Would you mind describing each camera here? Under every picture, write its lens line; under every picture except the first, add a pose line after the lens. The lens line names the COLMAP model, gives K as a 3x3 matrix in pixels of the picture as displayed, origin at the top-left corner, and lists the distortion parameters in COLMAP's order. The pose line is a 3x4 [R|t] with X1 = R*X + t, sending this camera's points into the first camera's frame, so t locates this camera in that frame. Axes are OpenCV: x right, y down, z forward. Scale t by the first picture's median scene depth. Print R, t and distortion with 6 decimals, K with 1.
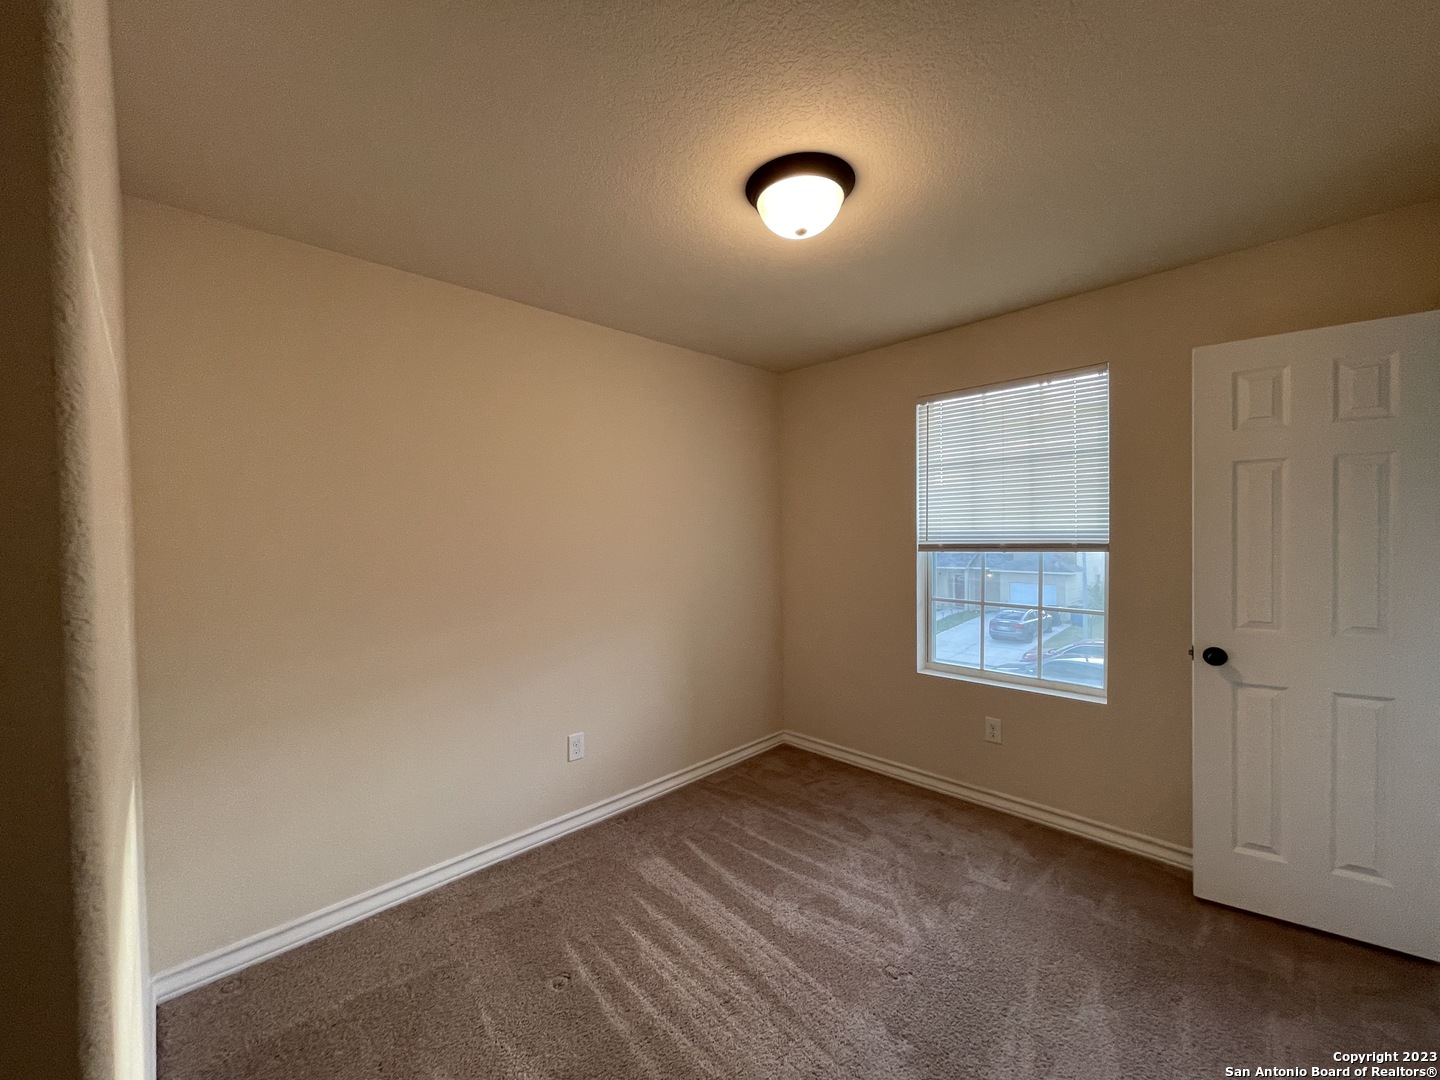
lens RADIAL K [[579.6, 0, 716.7], [0, 579.6, 544.6], [0, 0, 1]] dist [0.000063, 0.000090]
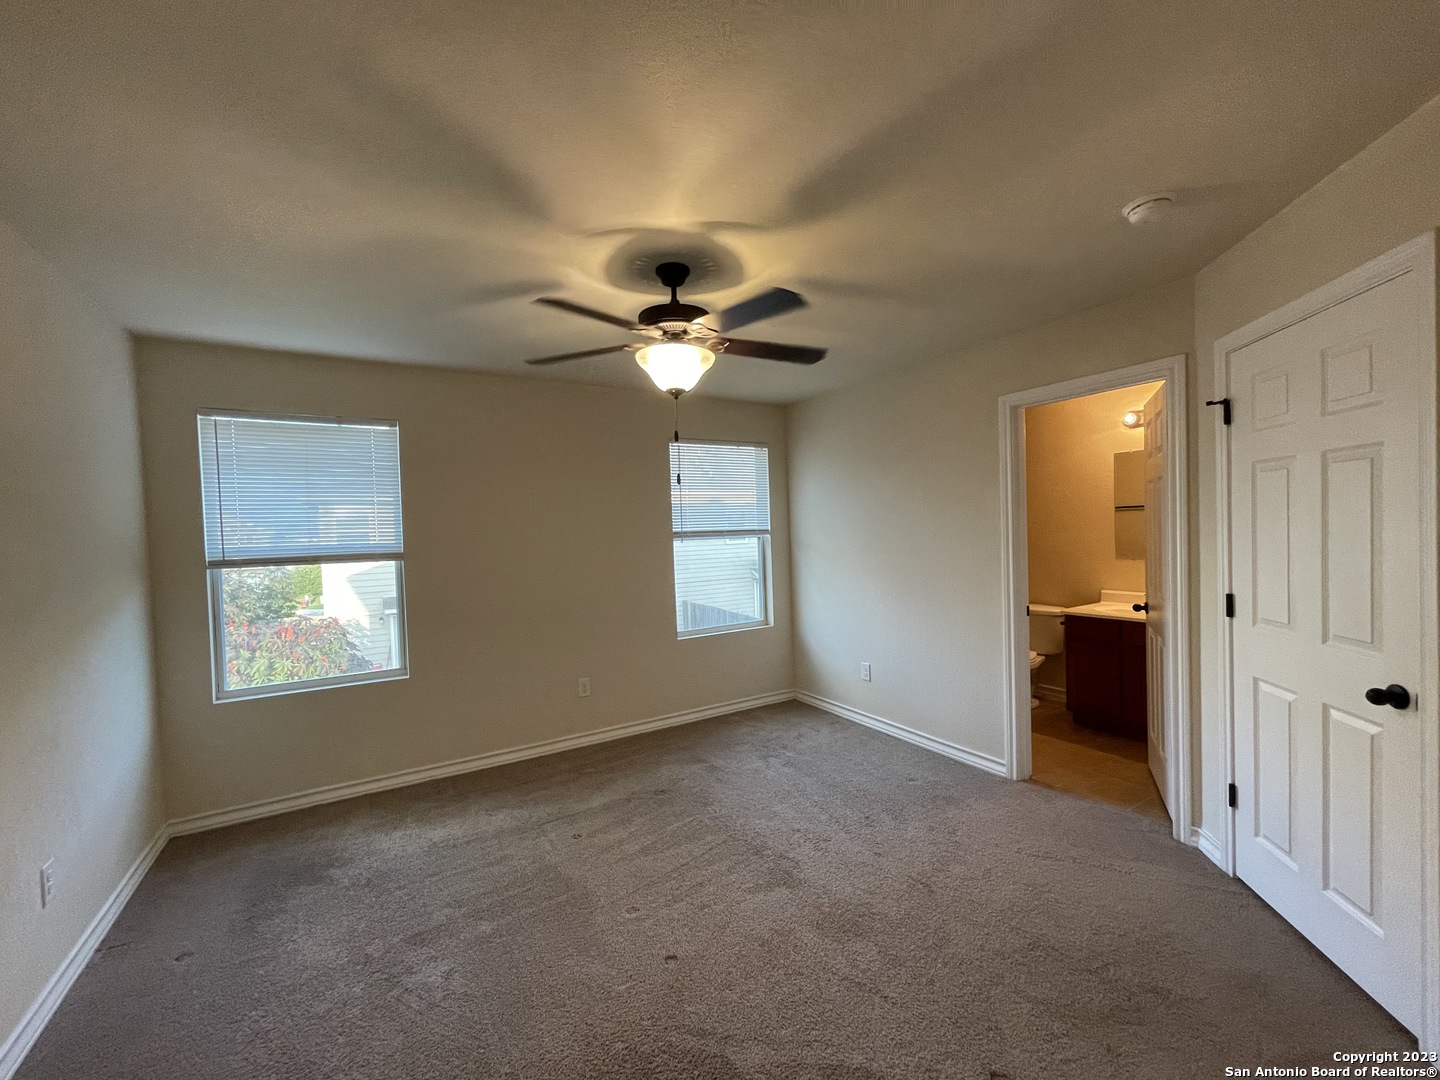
lens RADIAL K [[579.6, 0, 716.7], [0, 579.6, 544.6], [0, 0, 1]] dist [0.000063, 0.000090]
pose [[0.232093, -0.017790, 0.972531, -0.267502], [0.043298, 0.999031, 0.007942, 0.001155], [-0.971730, 0.040265, 0.232638, 0.148574]]
